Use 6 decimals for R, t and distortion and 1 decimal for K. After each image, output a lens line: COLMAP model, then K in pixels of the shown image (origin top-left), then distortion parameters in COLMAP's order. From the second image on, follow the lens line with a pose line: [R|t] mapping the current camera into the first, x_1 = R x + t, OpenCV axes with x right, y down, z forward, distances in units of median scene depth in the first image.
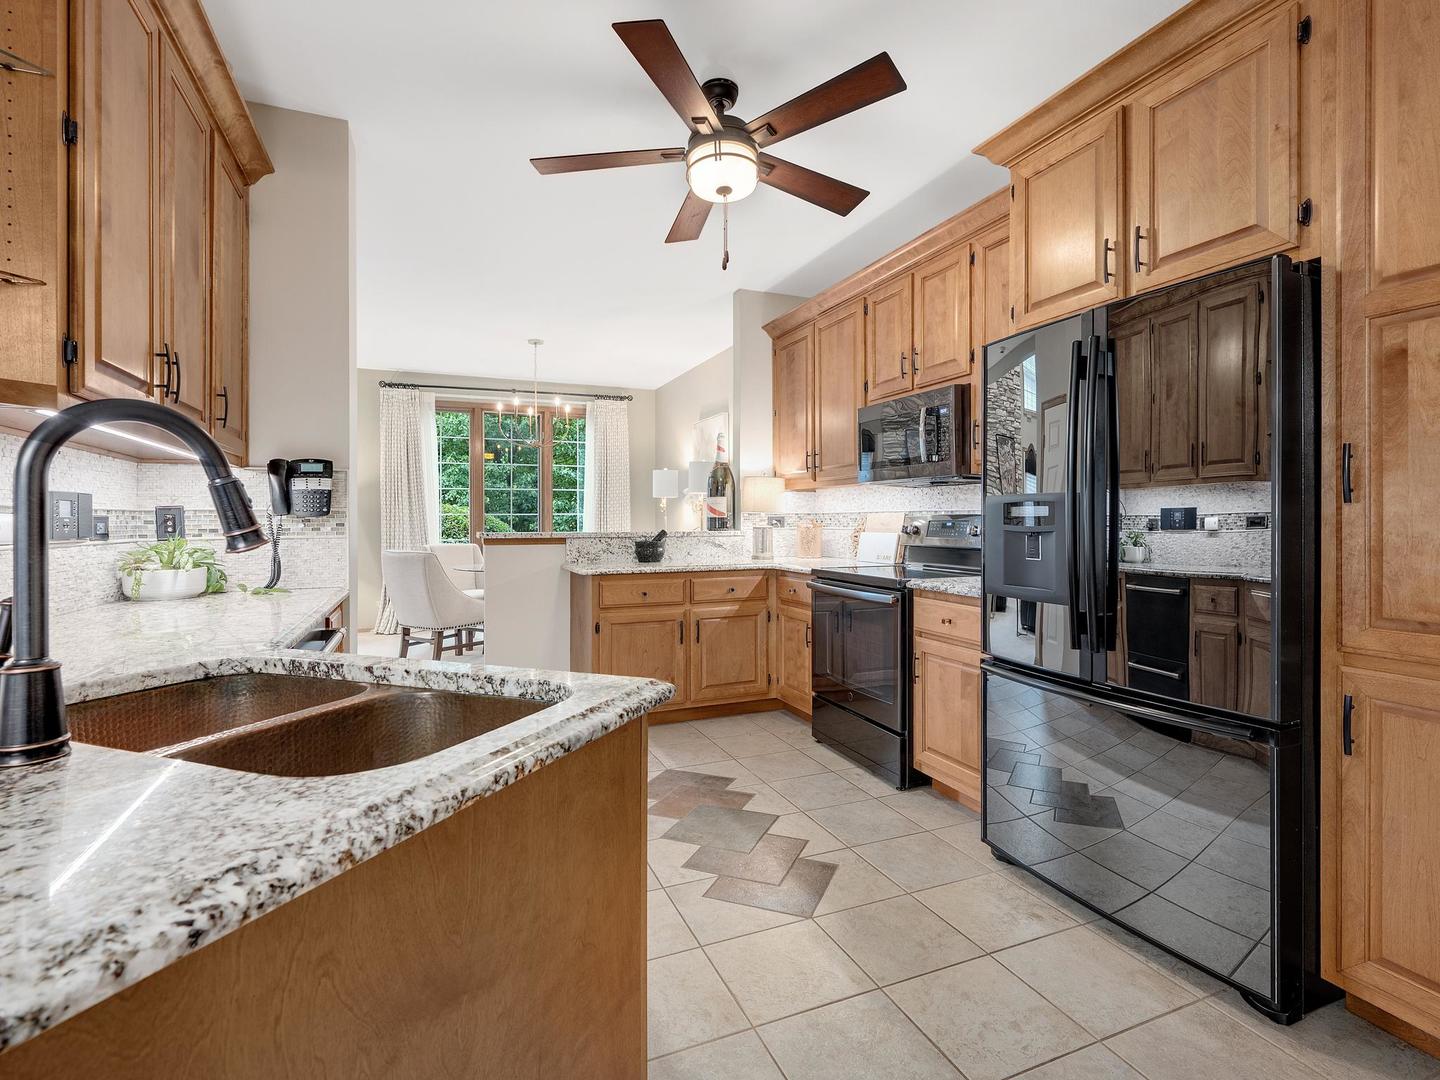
lens RADIAL K [[699.3, 0, 719.5], [0, 699.3, 526.4], [0, 0, 1]] dist [-0.008228, -0.001351]
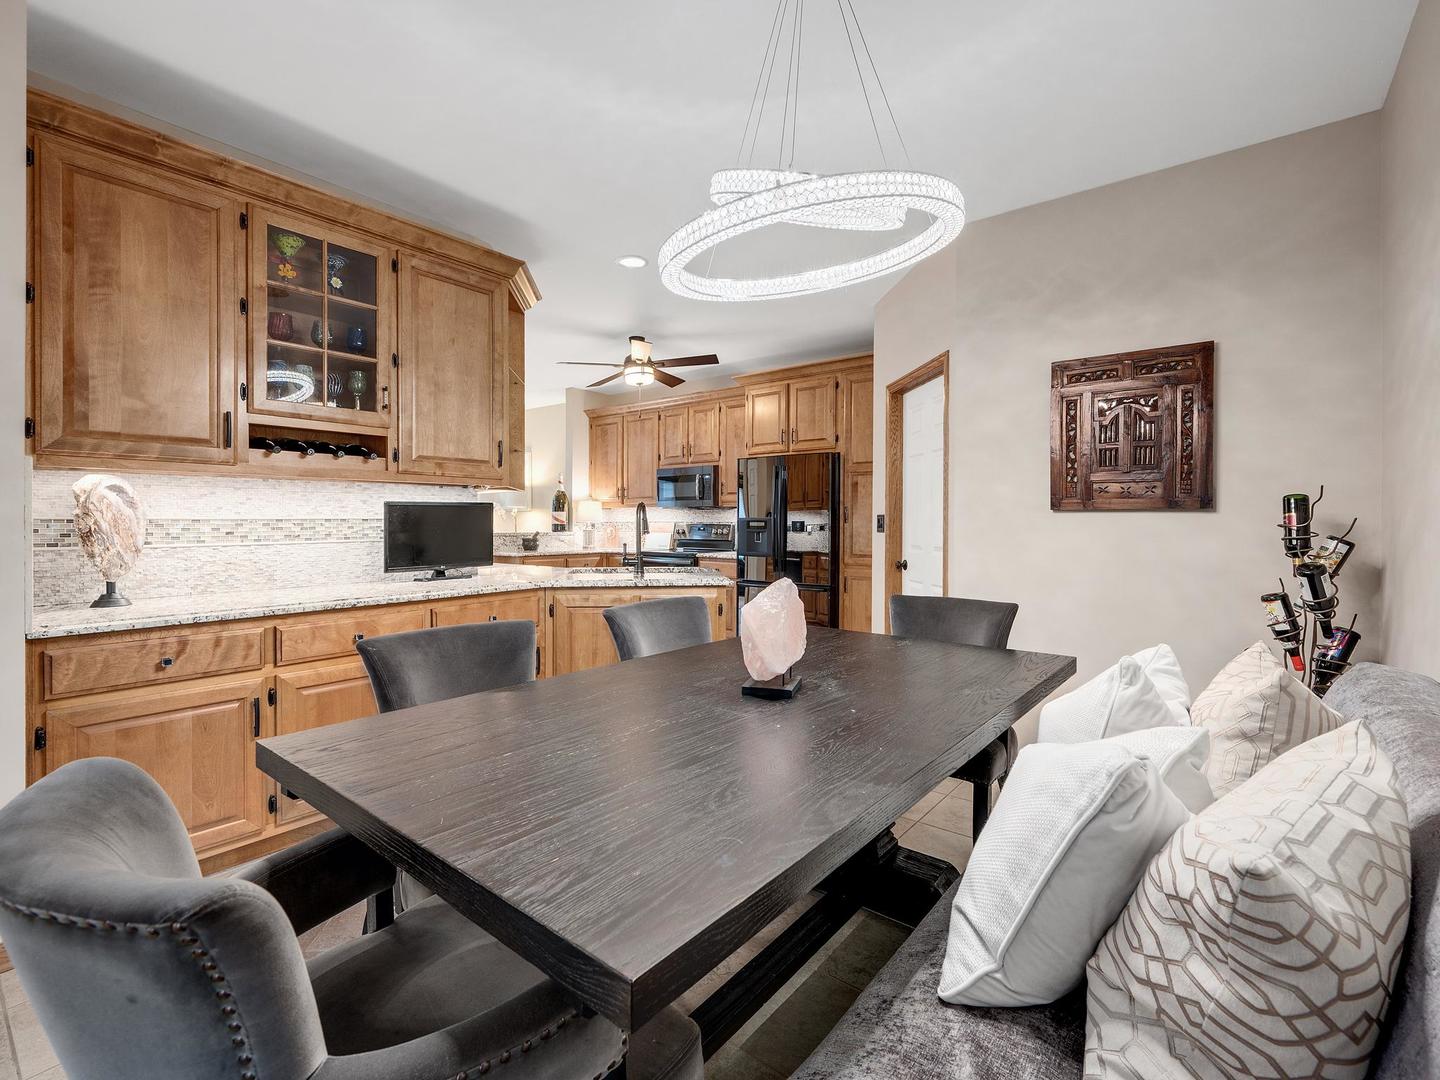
lens RADIAL K [[664.1, 0, 697.3], [0, 664.1, 529.6], [0, 0, 1]] dist [-0.004416, 0.001100]
pose [[0.889100, 0.003823, 0.457698, -0.574312], [-0.003093, 0.999992, -0.002343, 0.004252], [-0.457703, 0.000668, 0.889105, -0.725239]]
